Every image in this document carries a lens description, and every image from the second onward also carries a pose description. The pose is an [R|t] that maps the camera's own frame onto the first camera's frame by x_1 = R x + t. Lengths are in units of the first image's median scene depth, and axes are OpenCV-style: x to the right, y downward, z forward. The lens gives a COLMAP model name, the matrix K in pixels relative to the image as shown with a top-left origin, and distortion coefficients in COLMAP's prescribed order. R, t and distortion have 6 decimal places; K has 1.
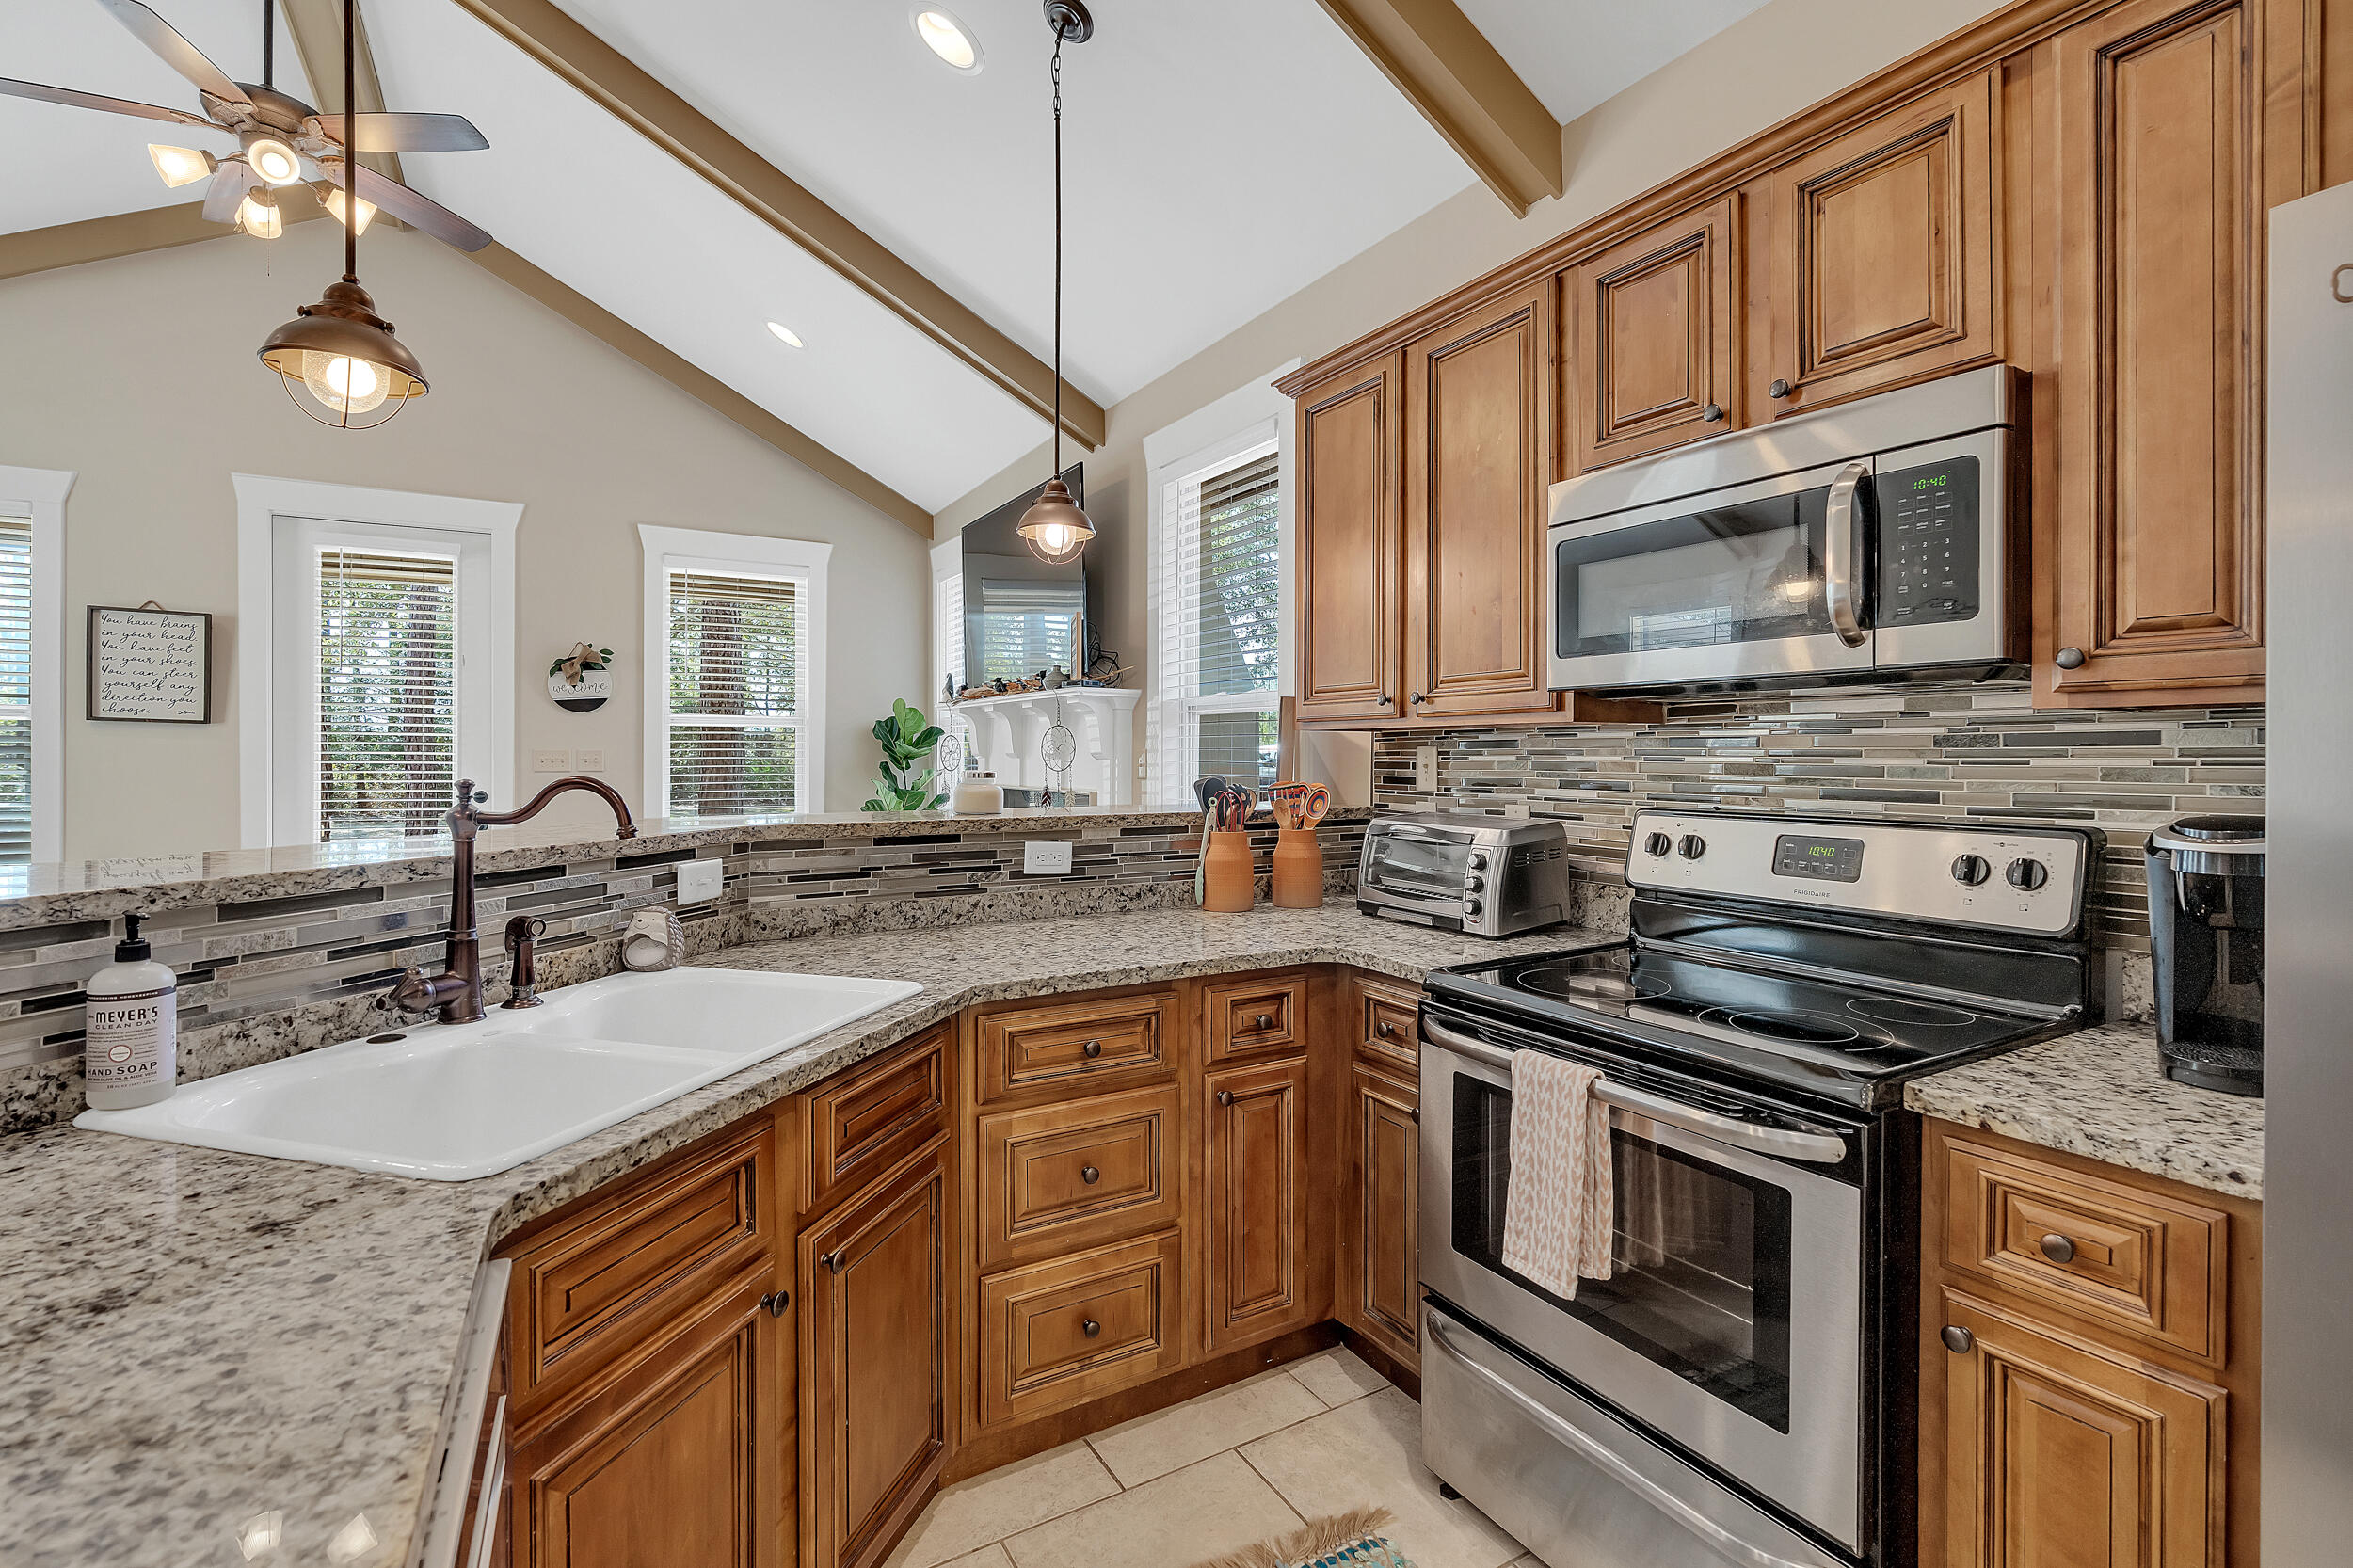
lens RADIAL K [[1072.7, 0, 1185.1], [0, 1072.7, 755.6], [0, 0, 1]] dist [-0.006143, 0.001291]
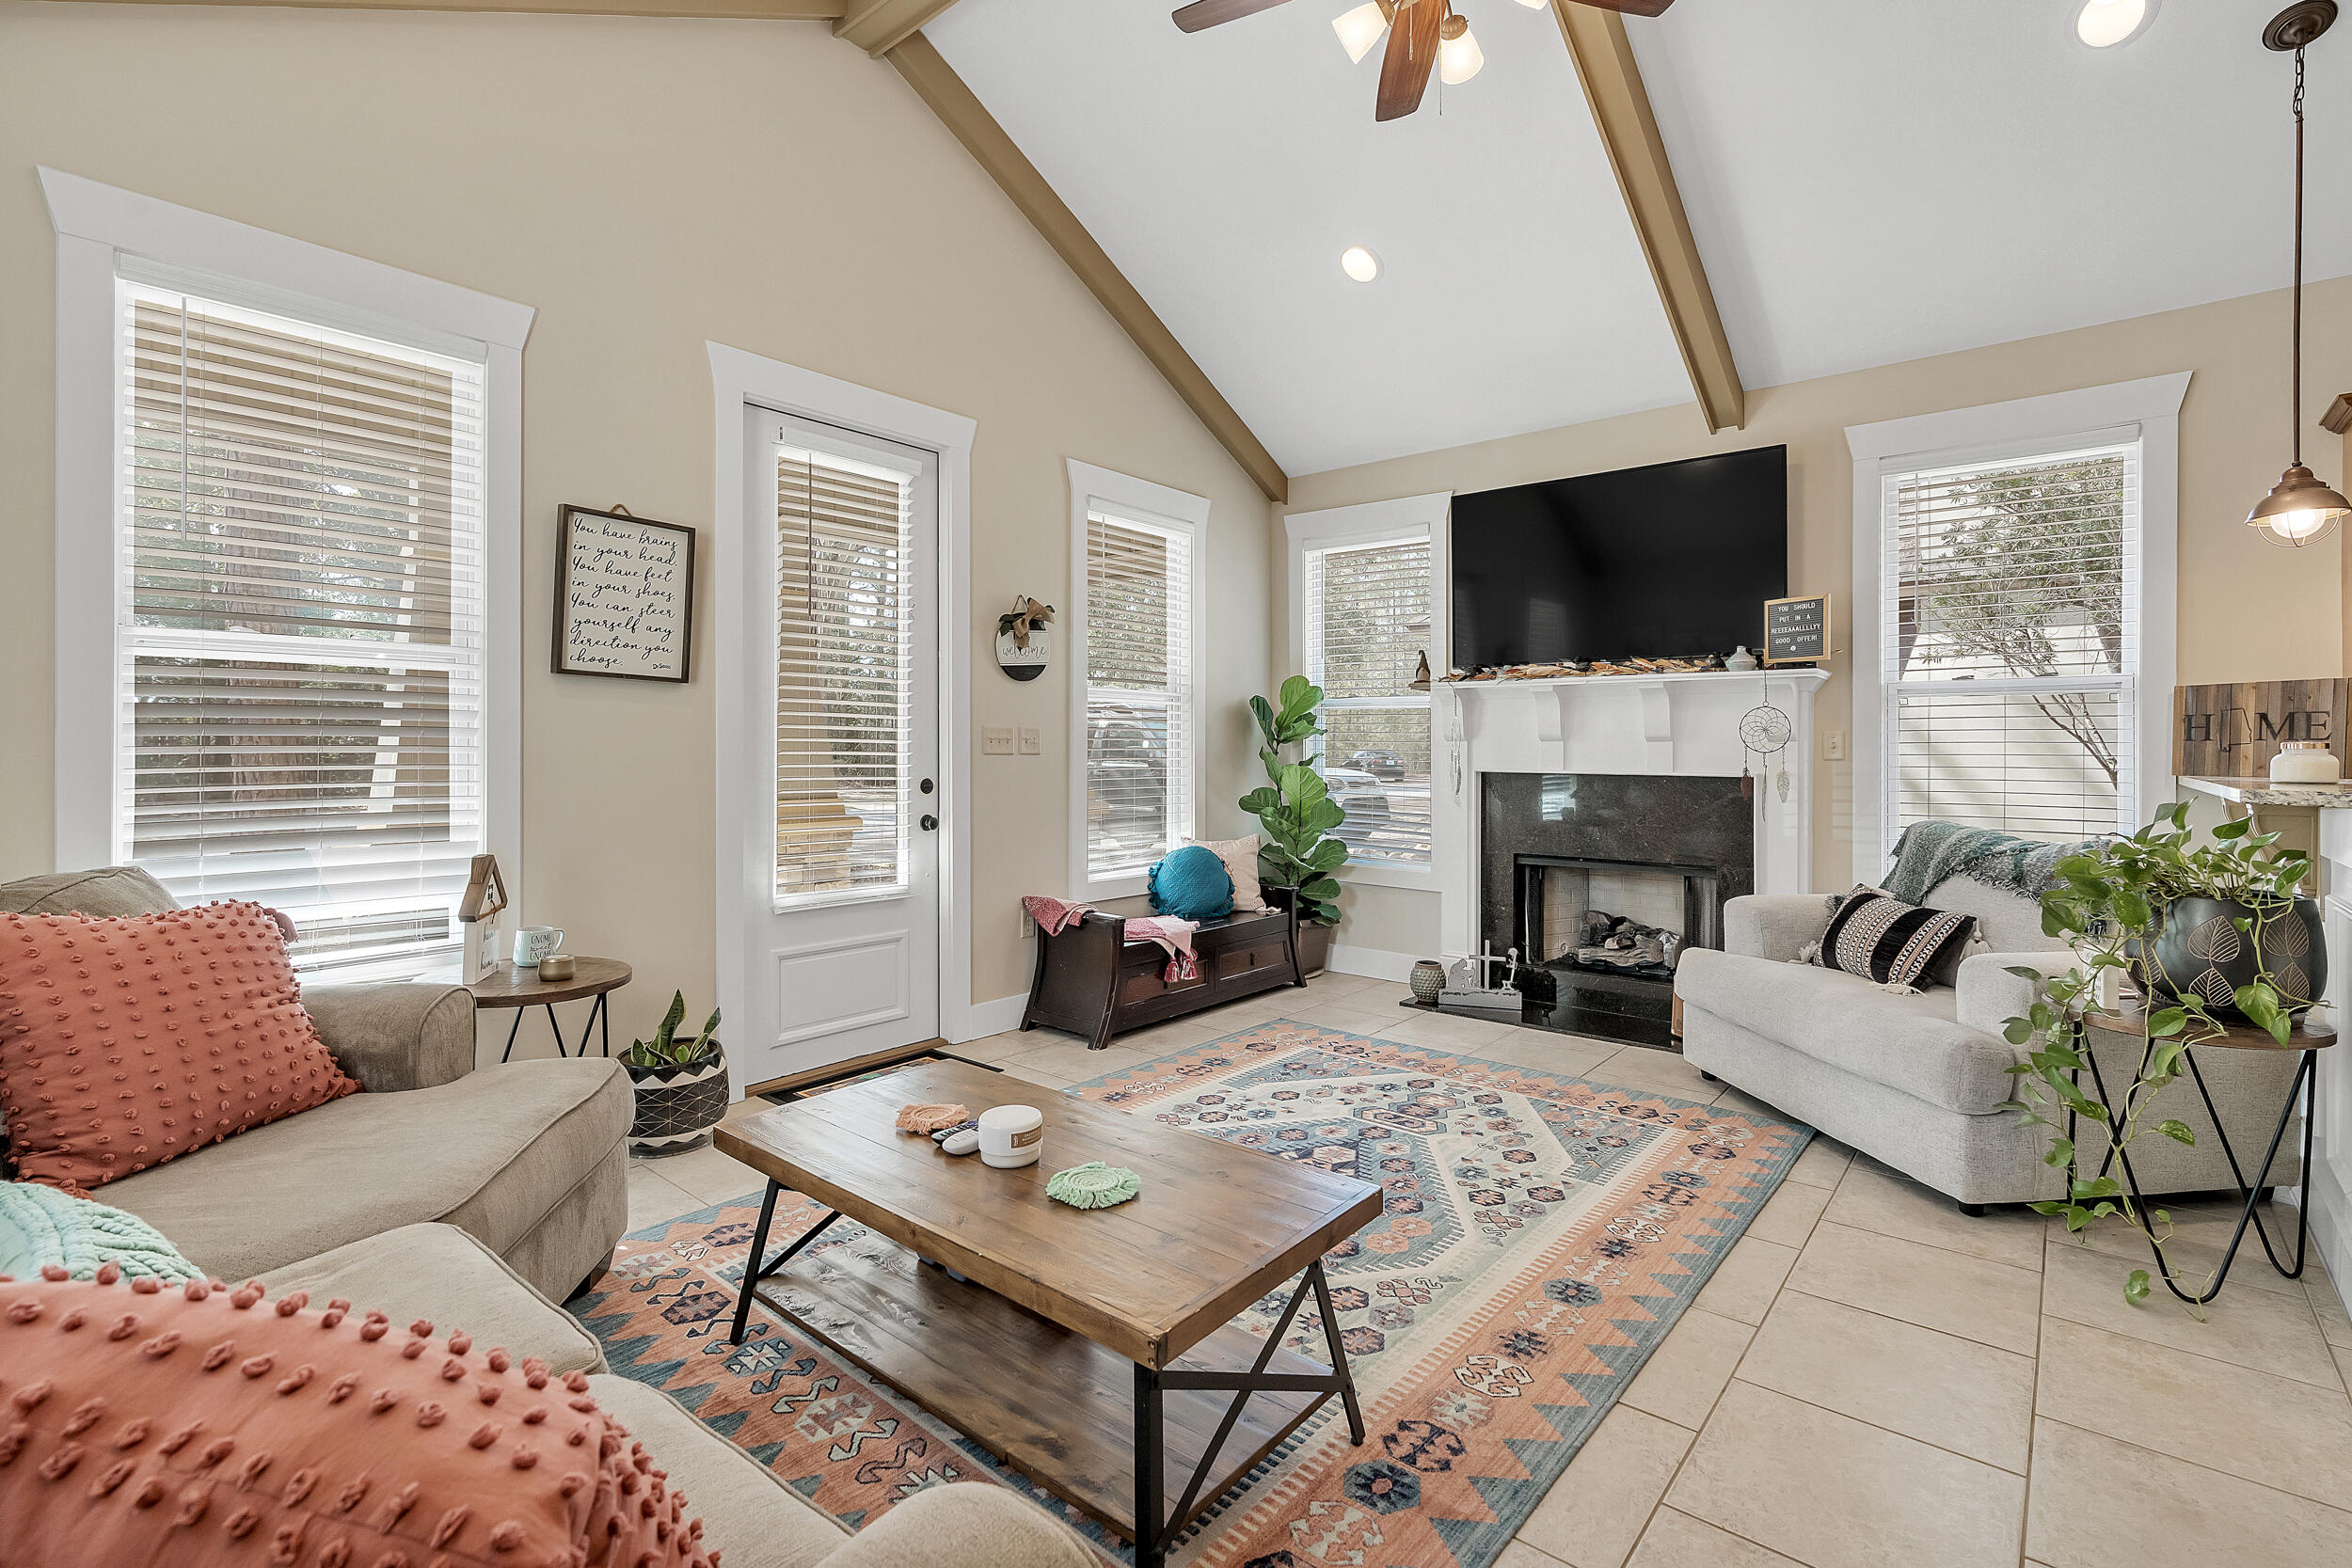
lens RADIAL K [[1072.2, 0, 1153.0], [0, 1072.2, 742.0], [0, 0, 1]] dist [-0.006143, 0.001291]
pose [[0.940857, 0.004864, 0.338769, -2.150392], [-0.002458, 0.999969, -0.007530, 0.032939], [-0.338795, 0.006252, 0.940839, 0.573266]]
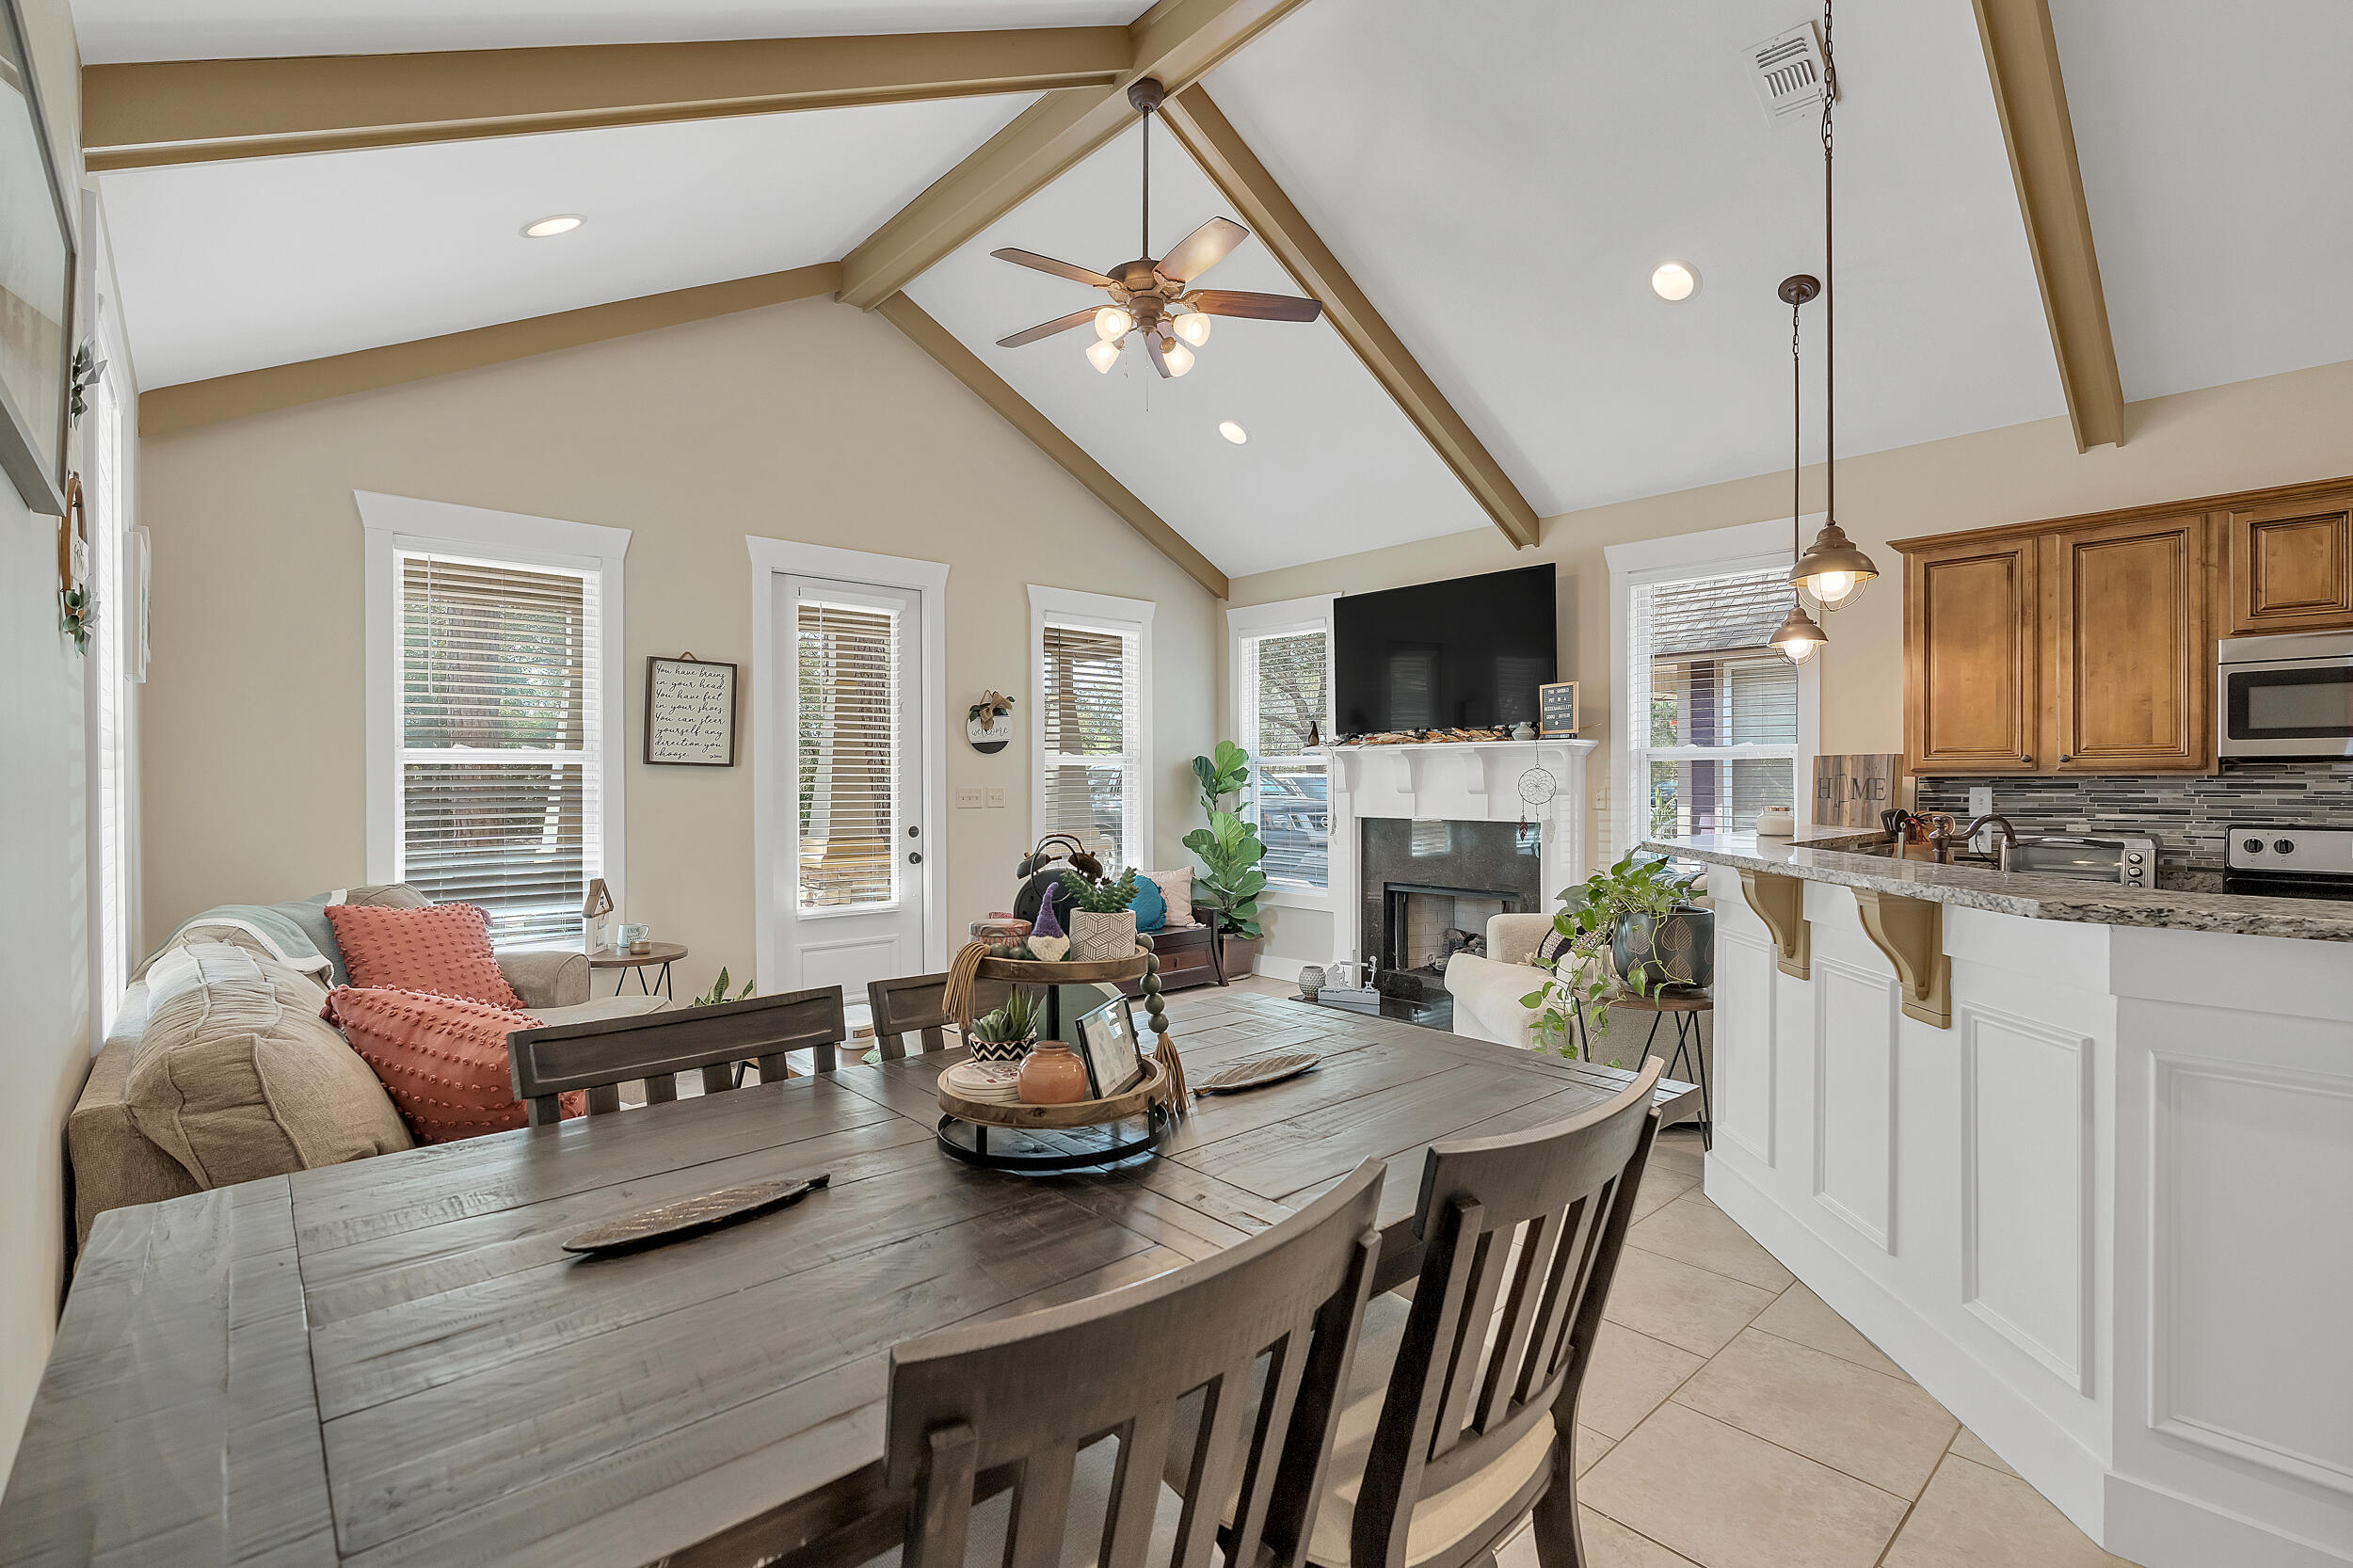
lens RADIAL K [[1072.7, 0, 1164.5], [0, 1072.7, 780.6], [0, 0, 1]] dist [-0.006143, 0.001291]
pose [[0.977211, -0.006043, 0.212184, -1.792668], [0.005760, 0.999982, 0.001951, -0.039423], [-0.212191, -0.000684, 0.977228, -0.339494]]
